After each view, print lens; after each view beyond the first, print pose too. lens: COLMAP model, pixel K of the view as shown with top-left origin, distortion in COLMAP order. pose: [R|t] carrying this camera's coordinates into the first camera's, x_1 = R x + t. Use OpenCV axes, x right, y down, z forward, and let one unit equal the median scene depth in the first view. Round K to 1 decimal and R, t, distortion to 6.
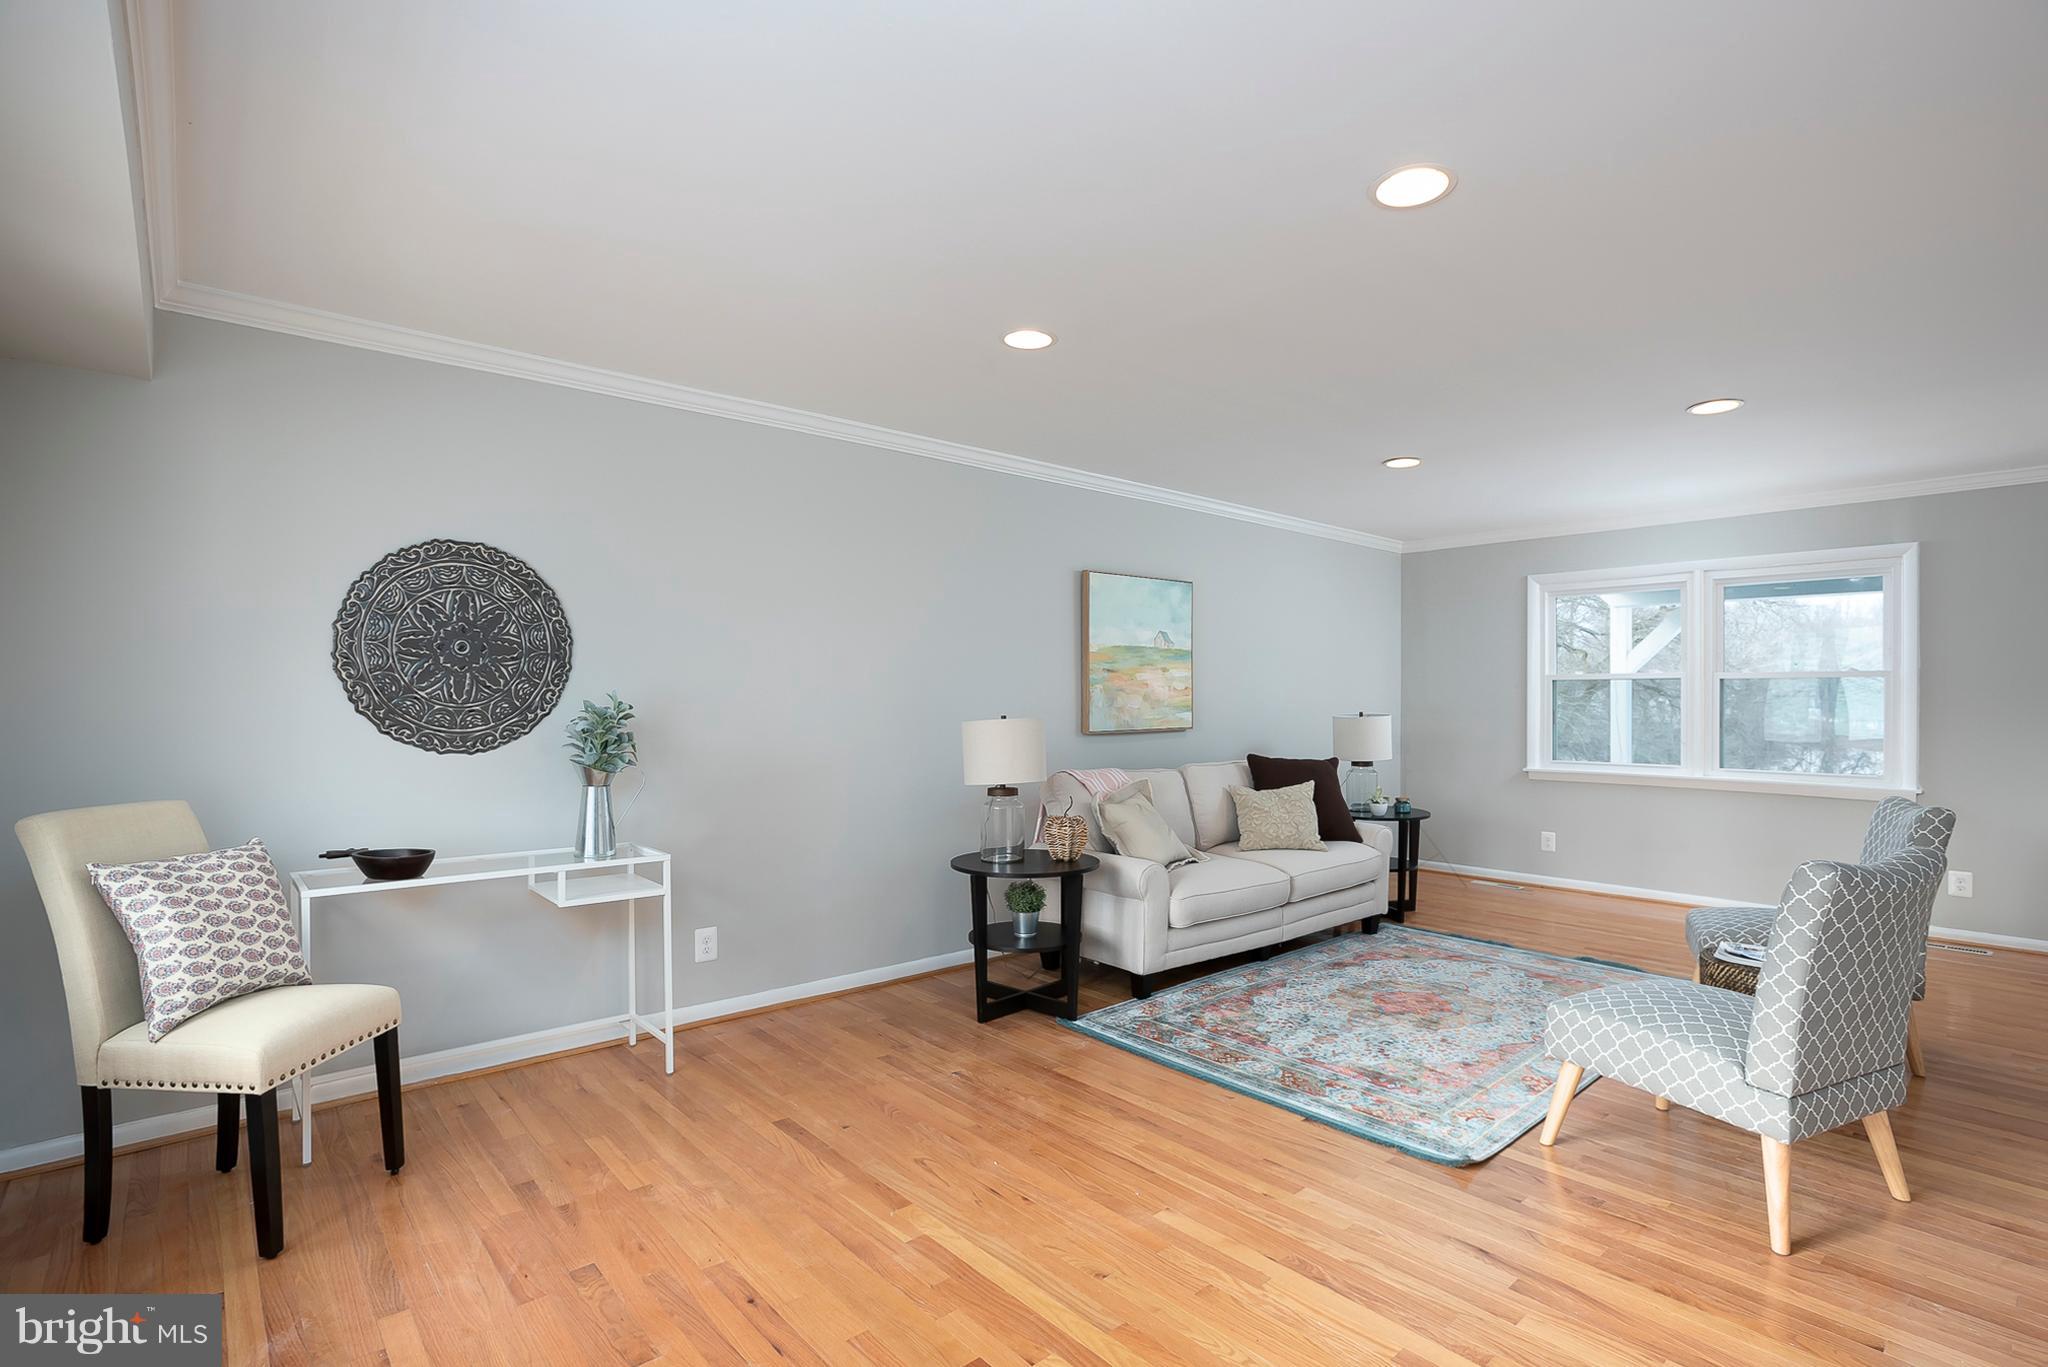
lens RADIAL K [[979.5, 0, 1034.5], [0, 979.5, 693.3], [0, 0, 1]] dist [-0.039547, 0.016076]
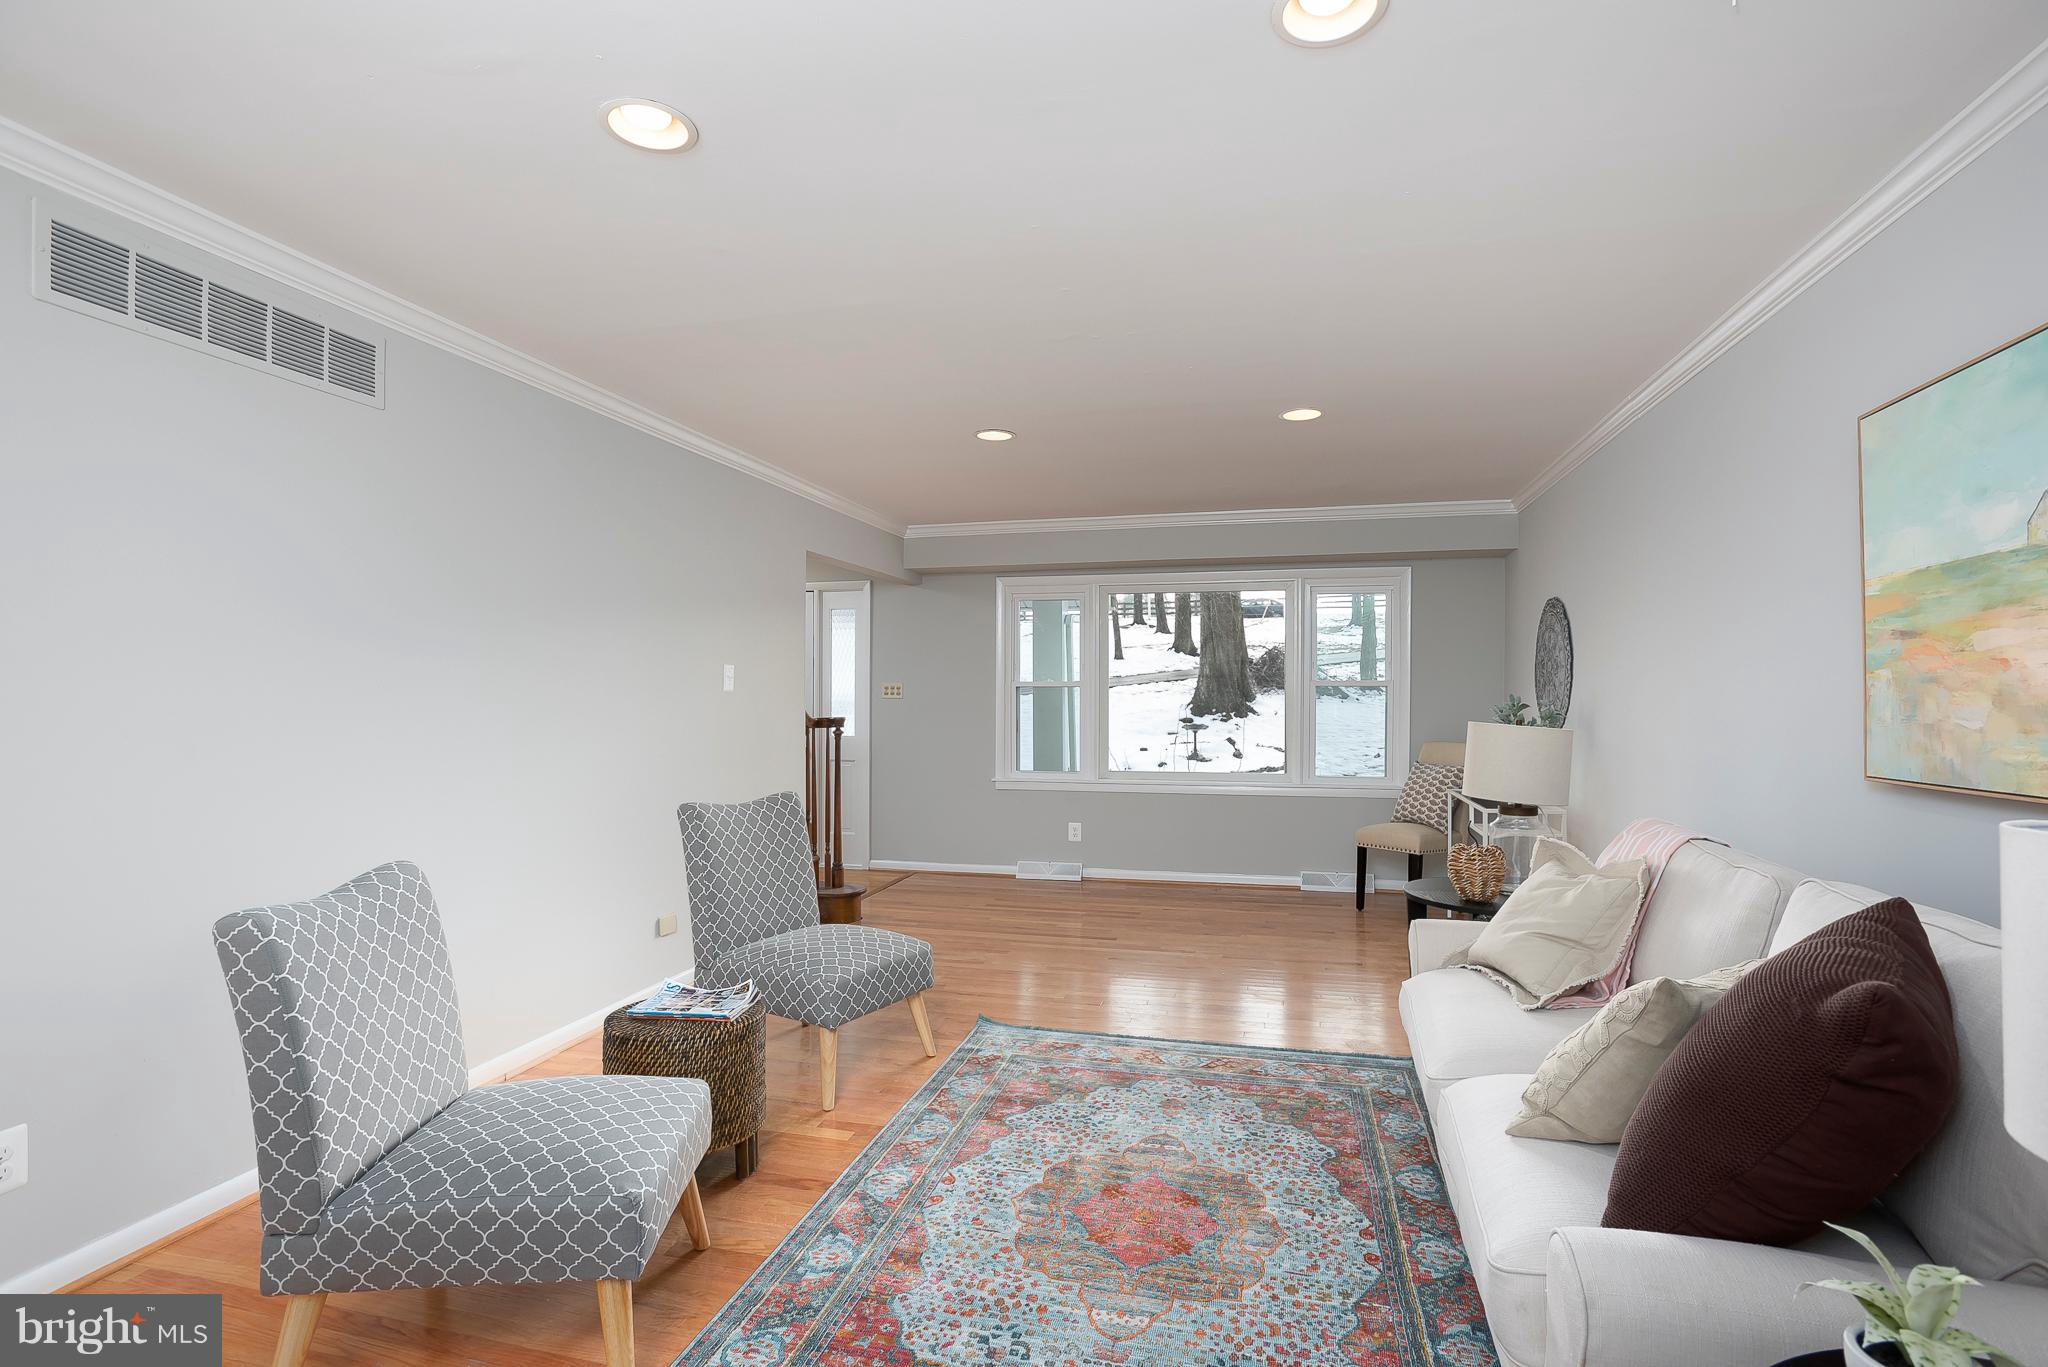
lens RADIAL K [[979.5, 0, 1034.5], [0, 979.5, 693.3], [0, 0, 1]] dist [-0.039547, 0.016076]
pose [[-0.823097, -0.001710, -0.567898, 0.600491], [0.003448, 0.999962, -0.008008, 0.003719], [0.567890, -0.008549, -0.823060, 1.107968]]
